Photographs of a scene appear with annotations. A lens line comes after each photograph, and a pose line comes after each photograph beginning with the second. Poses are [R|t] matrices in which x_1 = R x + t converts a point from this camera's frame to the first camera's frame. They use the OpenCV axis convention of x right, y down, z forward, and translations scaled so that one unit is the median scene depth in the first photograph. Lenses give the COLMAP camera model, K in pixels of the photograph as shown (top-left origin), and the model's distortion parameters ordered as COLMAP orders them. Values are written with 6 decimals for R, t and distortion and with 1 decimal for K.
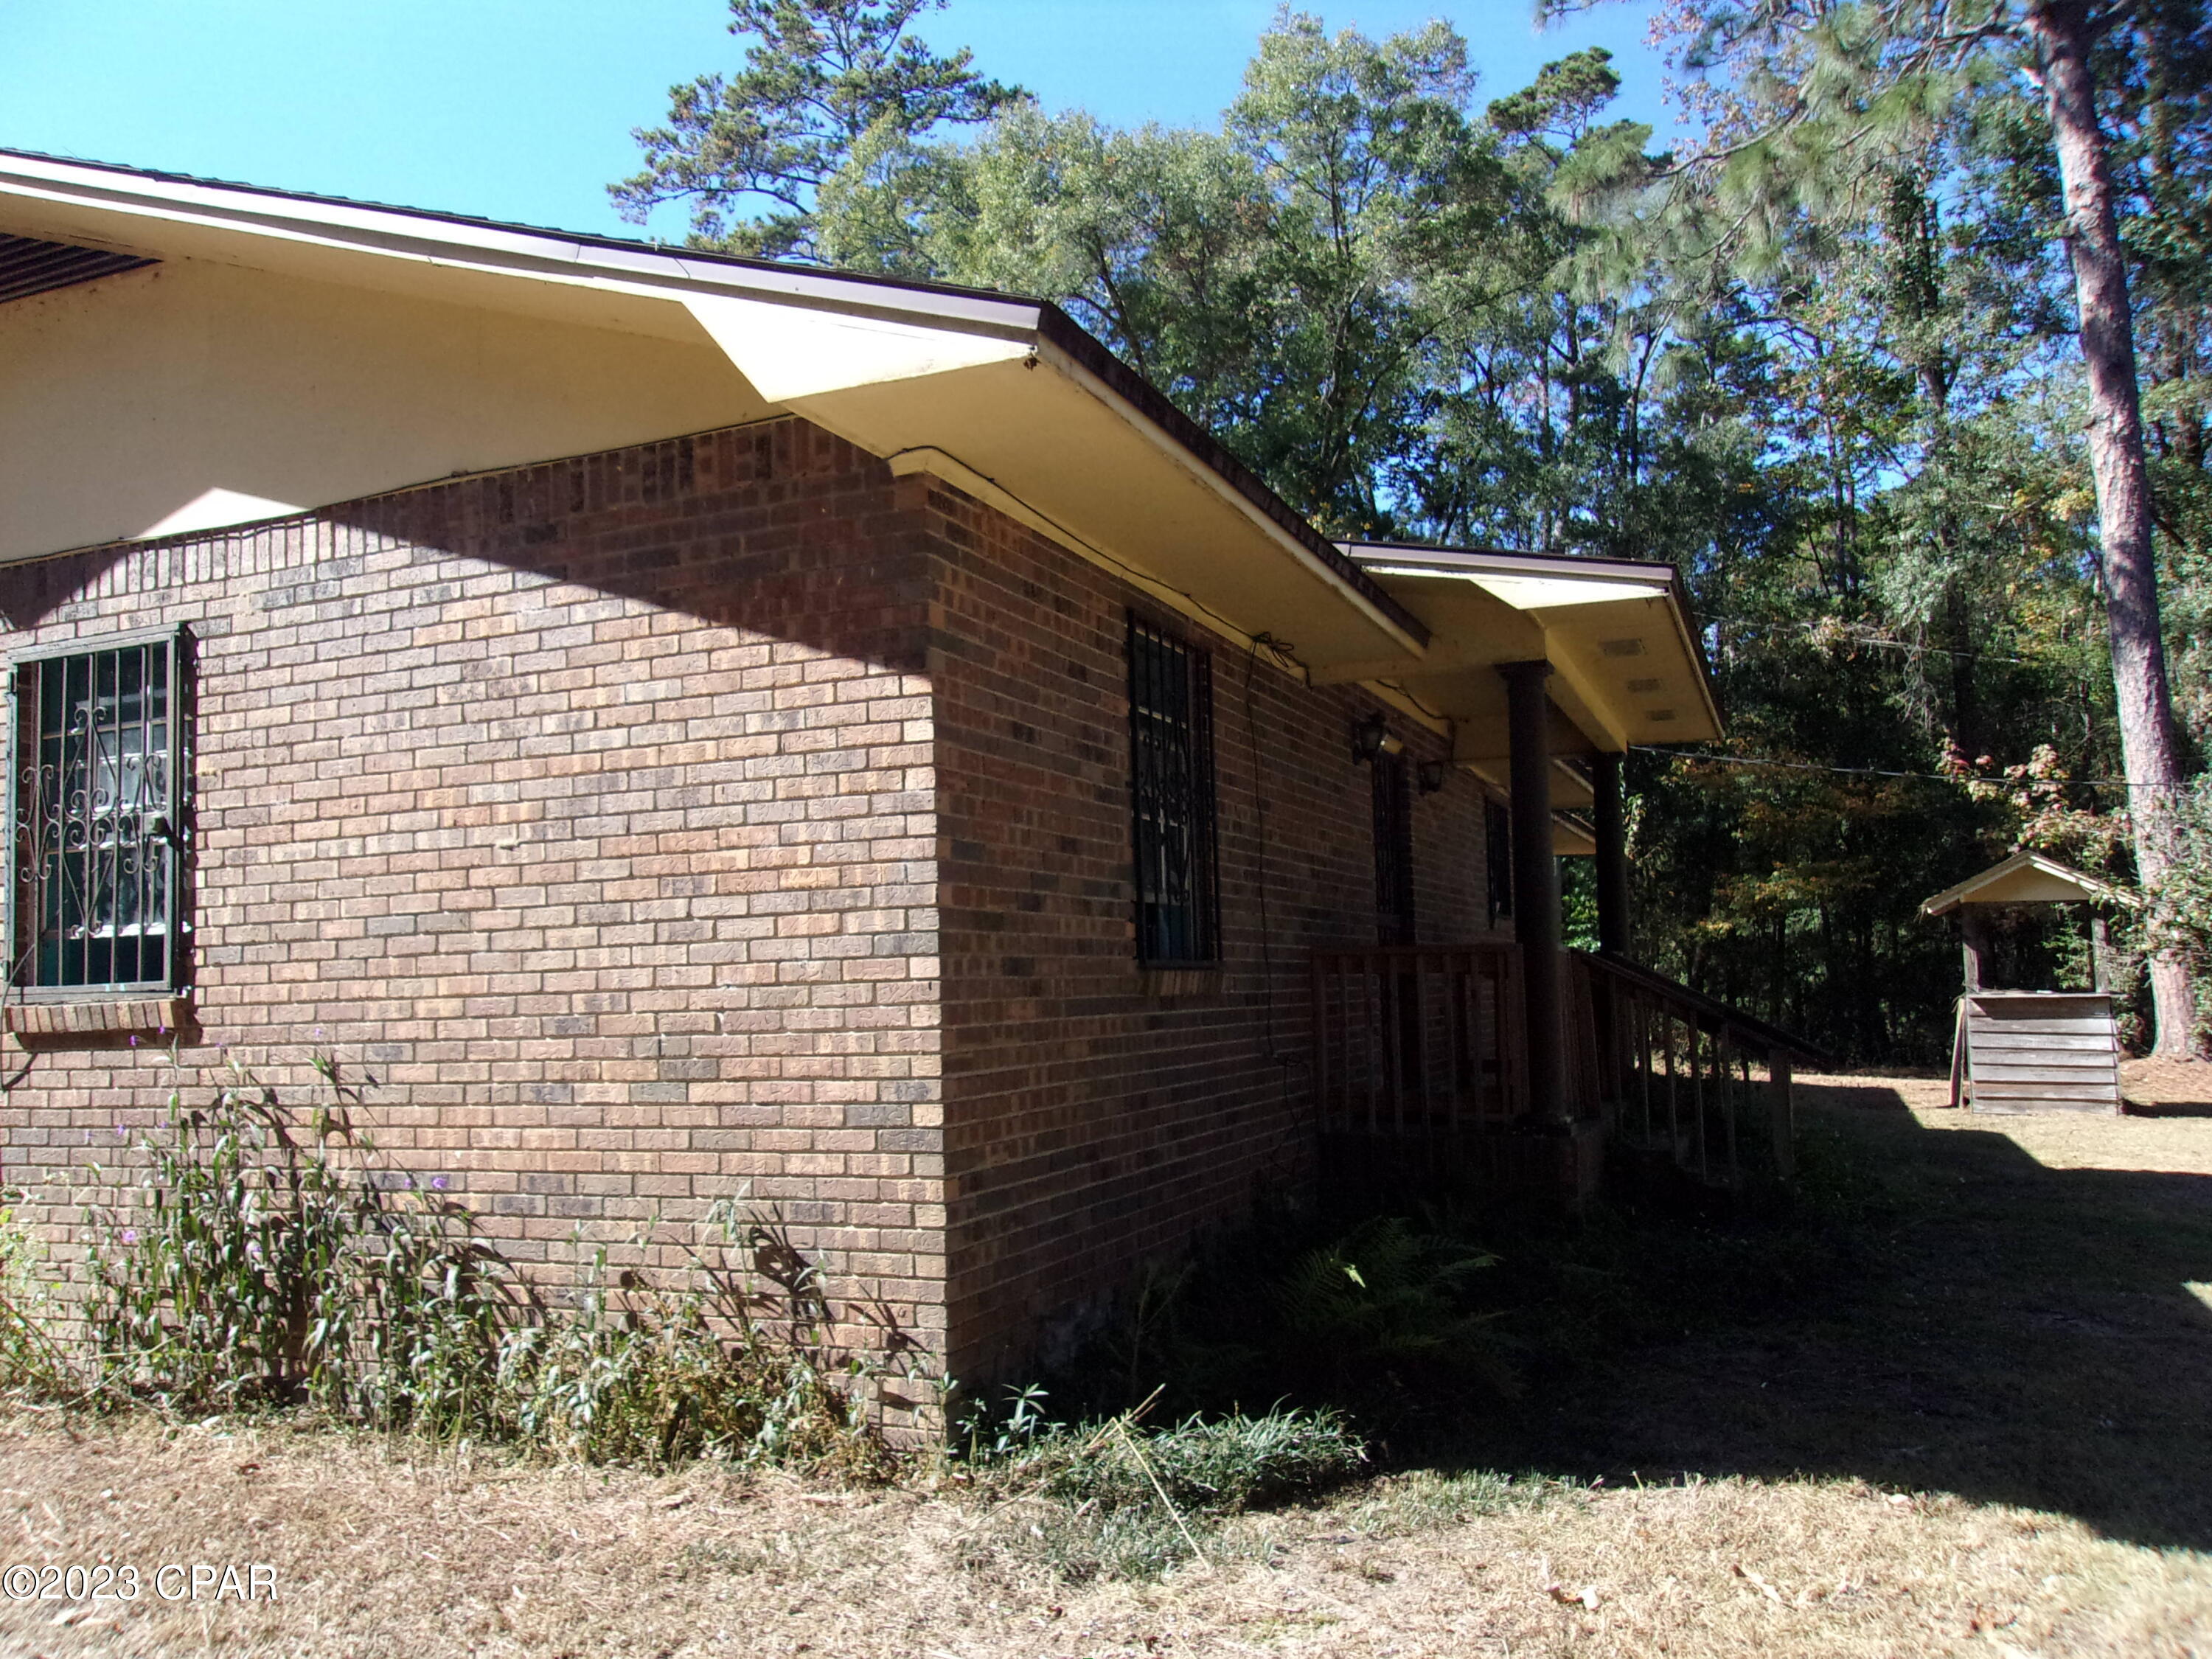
lens RADIAL K [[1758.4, 0, 1059.5], [0, 1758.4, 875.2], [0, 0, 1]] dist [-0.008968, 0.053228]
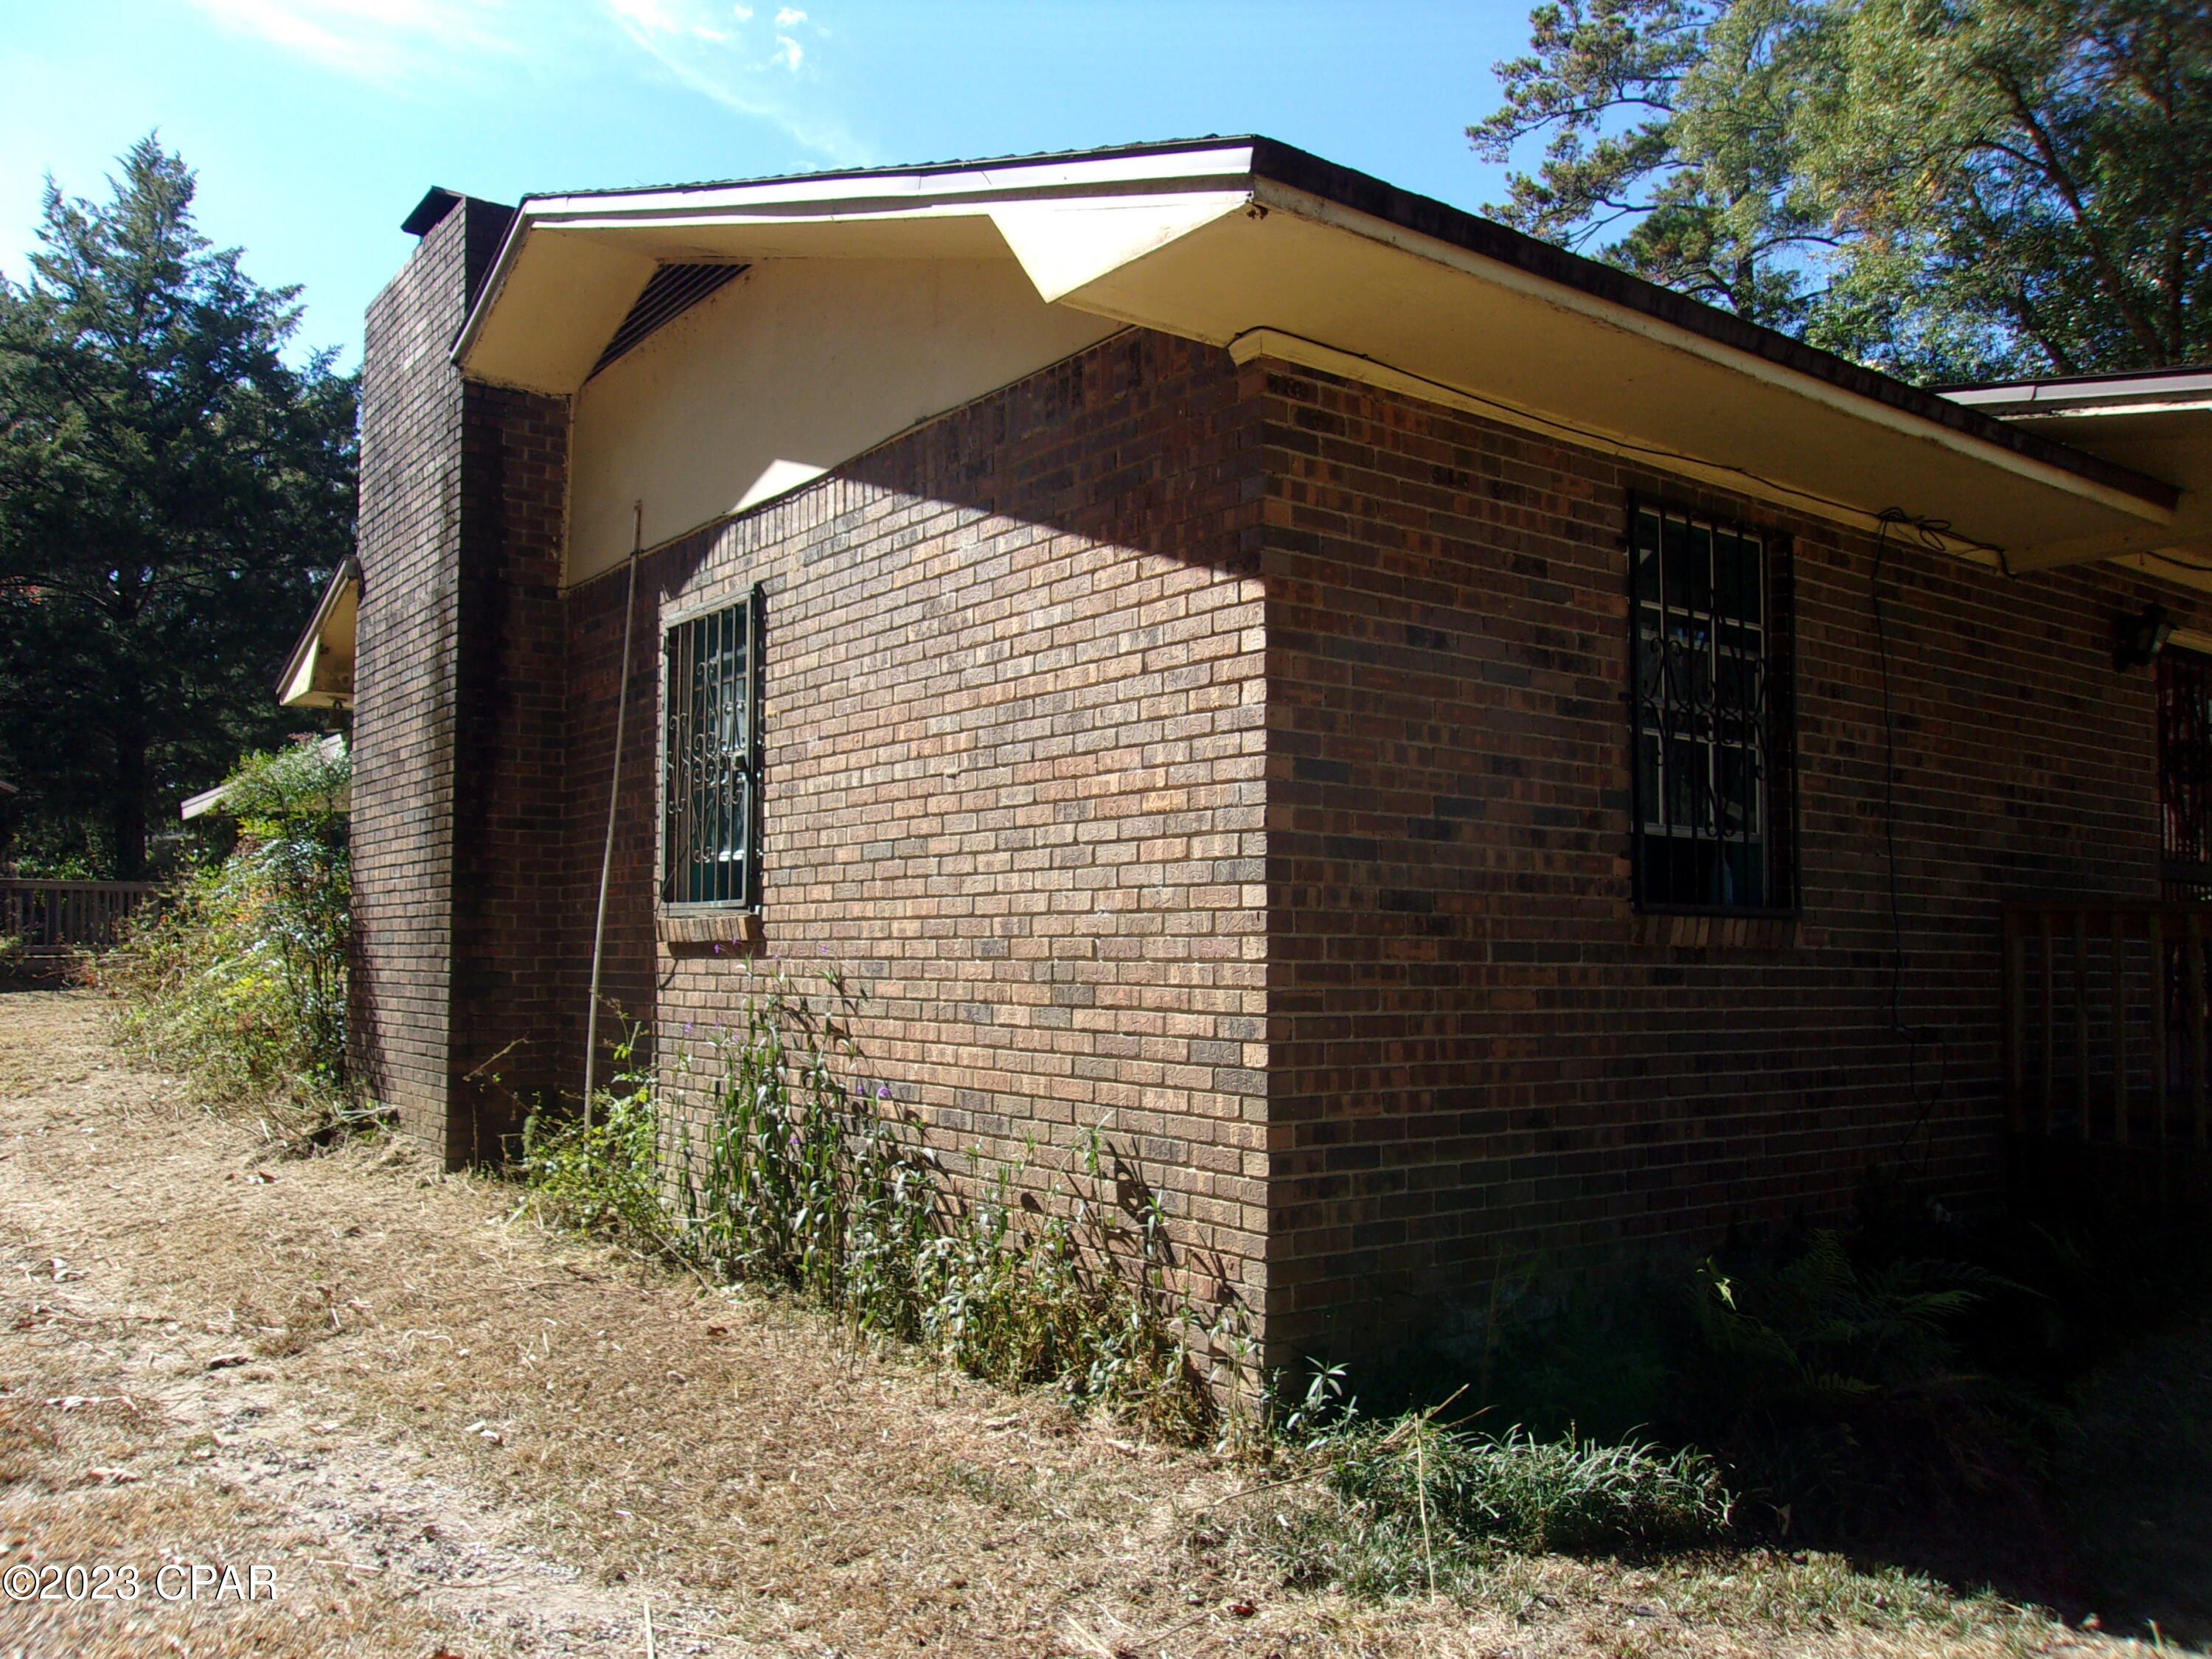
lens RADIAL K [[1758.4, 0, 1068.8], [0, 1758.4, 860.4], [0, 0, 1]] dist [-0.008968, 0.053228]
pose [[0.862766, 0.010835, -0.505487, 0.284515], [-0.002600, 0.999852, 0.016995, 0.017193], [0.505596, -0.013348, 0.862667, 0.145253]]
